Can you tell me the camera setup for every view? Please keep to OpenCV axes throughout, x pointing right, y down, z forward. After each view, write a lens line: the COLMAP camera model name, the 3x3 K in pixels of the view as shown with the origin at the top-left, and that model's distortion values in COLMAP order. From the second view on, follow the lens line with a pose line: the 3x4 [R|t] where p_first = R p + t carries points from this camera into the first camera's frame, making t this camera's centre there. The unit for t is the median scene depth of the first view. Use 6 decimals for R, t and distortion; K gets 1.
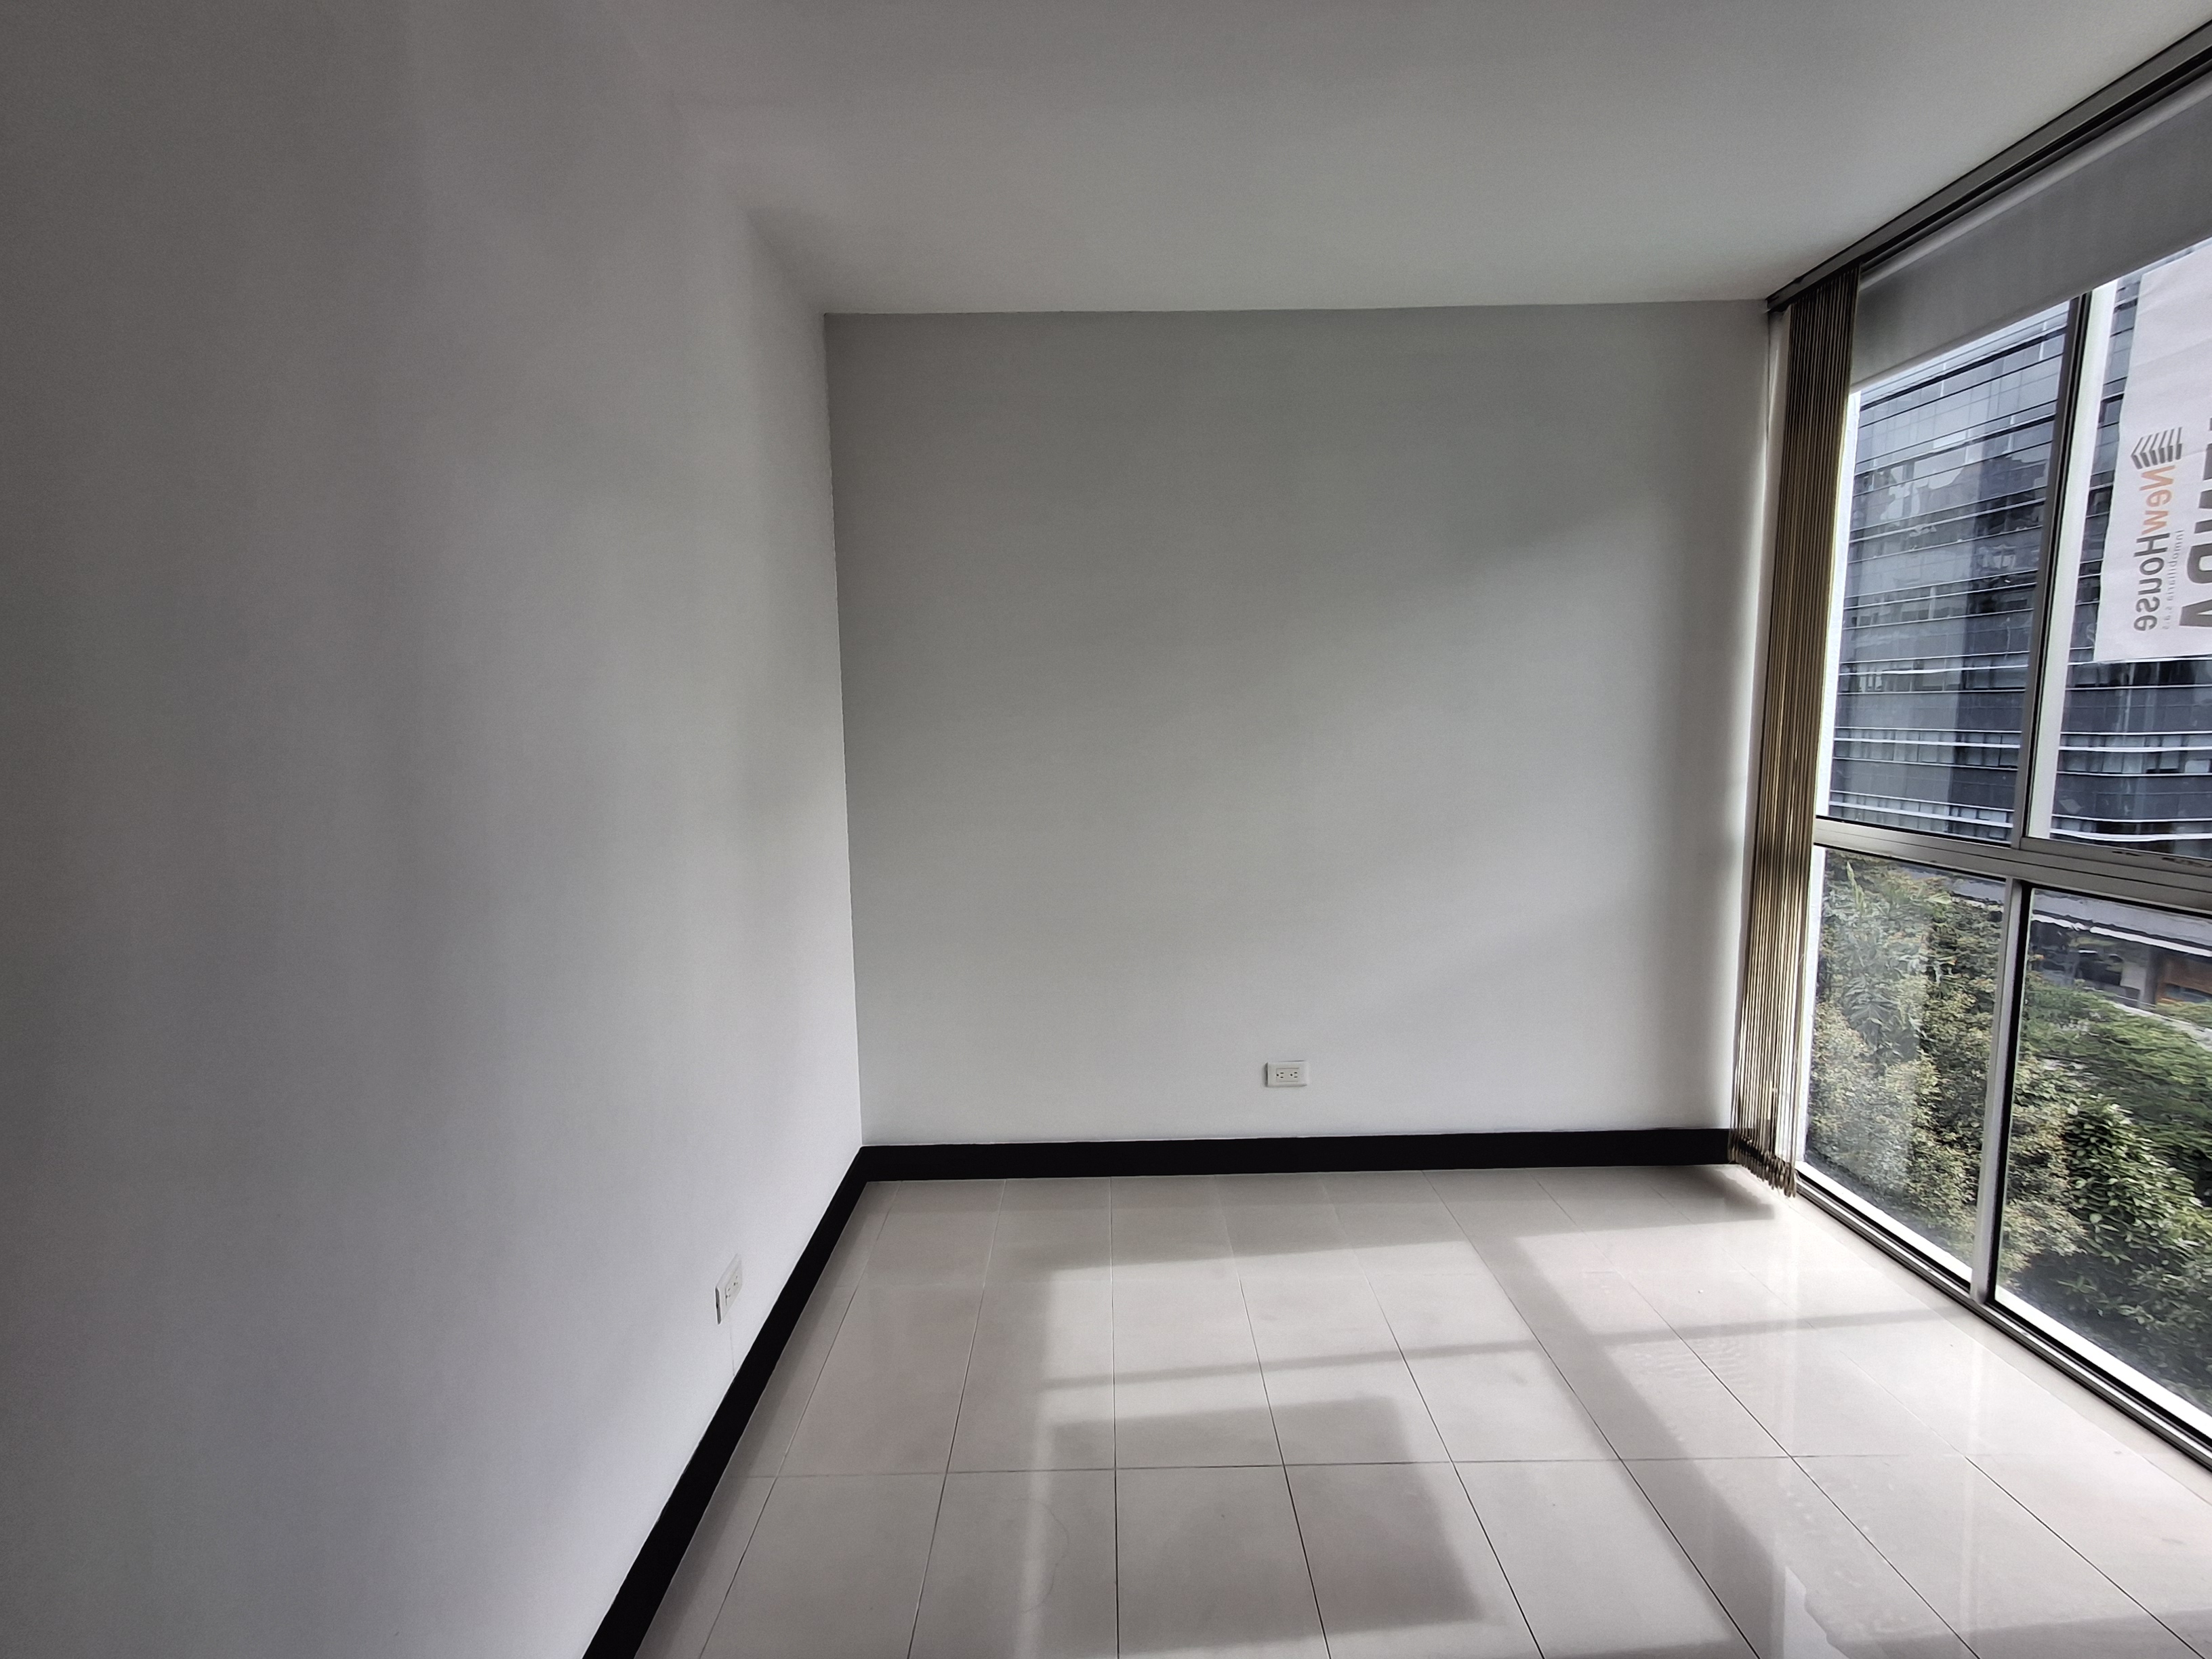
lens RADIAL K [[997.1, 0, 1107.9], [0, 997.1, 839.6], [0, 0, 1]] dist [0.017764, 0.000532]
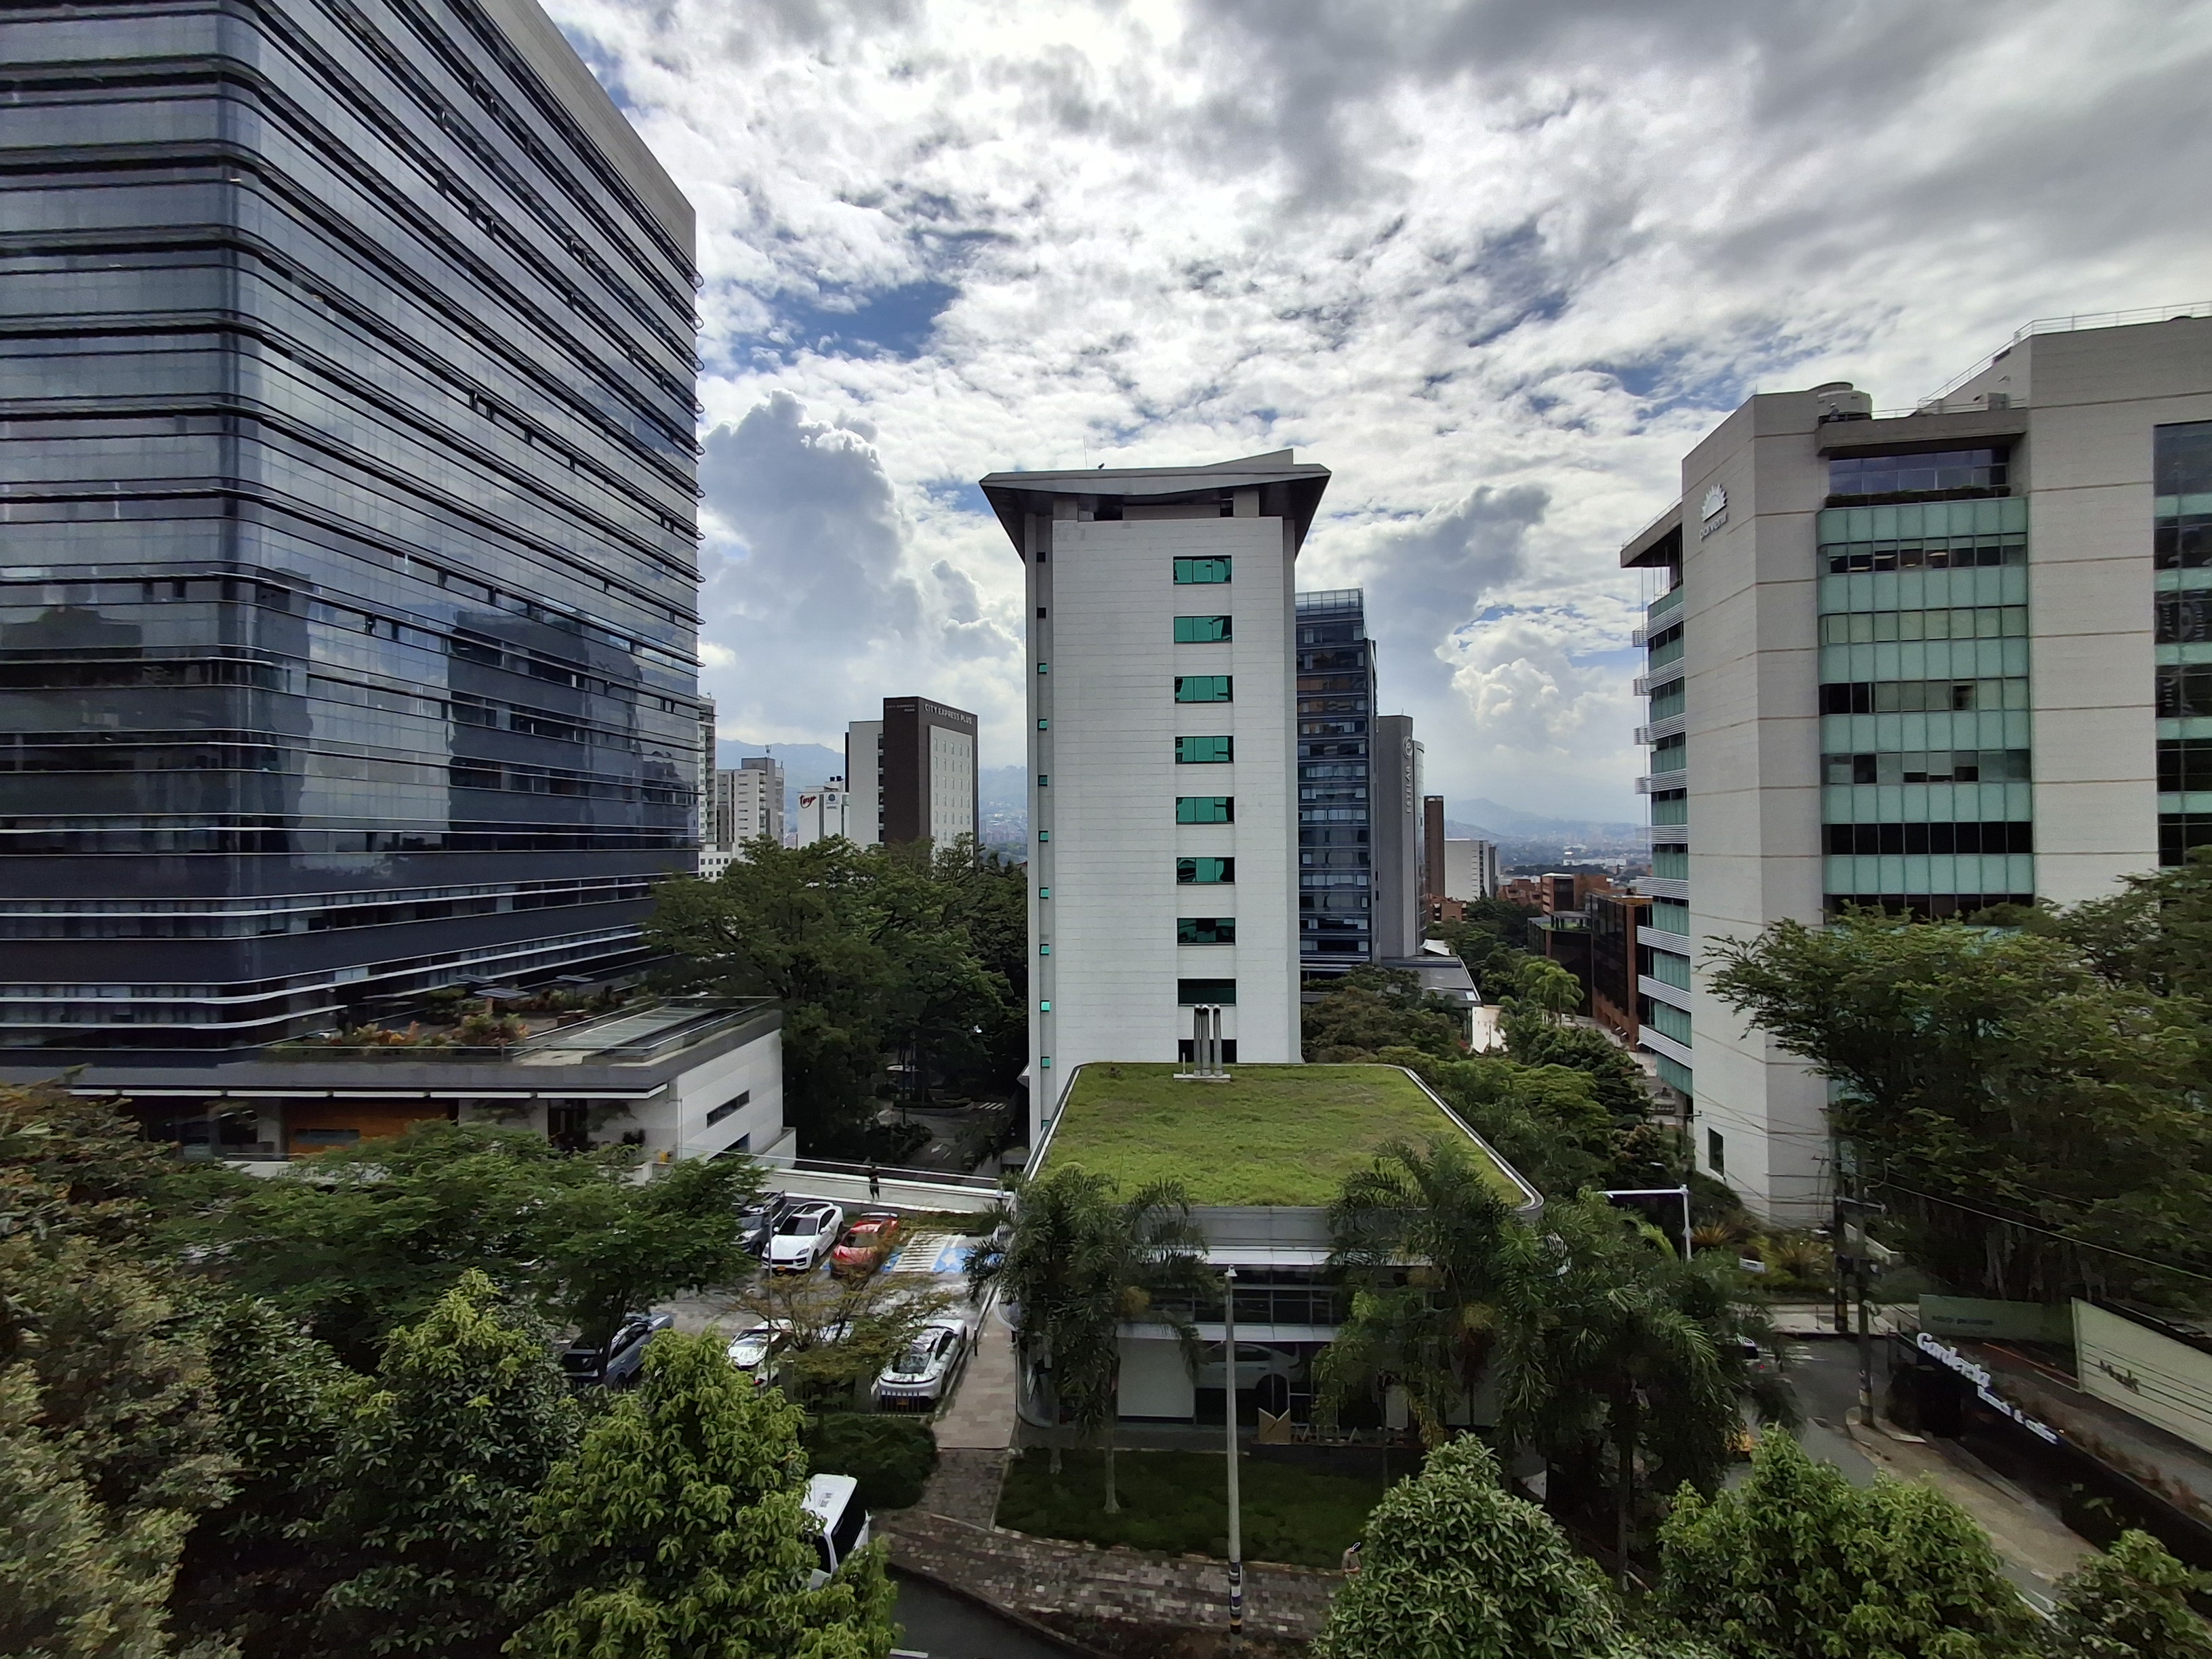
lens RADIAL K [[1021.8, 0, 1109.8], [0, 1021.8, 838.4], [0, 0, 1]] dist [-0.001848, -0.000315]
pose [[0.082065, 0.027192, 0.996256, 0.101854], [0.132250, 0.990490, -0.037928, -0.022905], [-0.987813, 0.134867, 0.077689, 0.089252]]
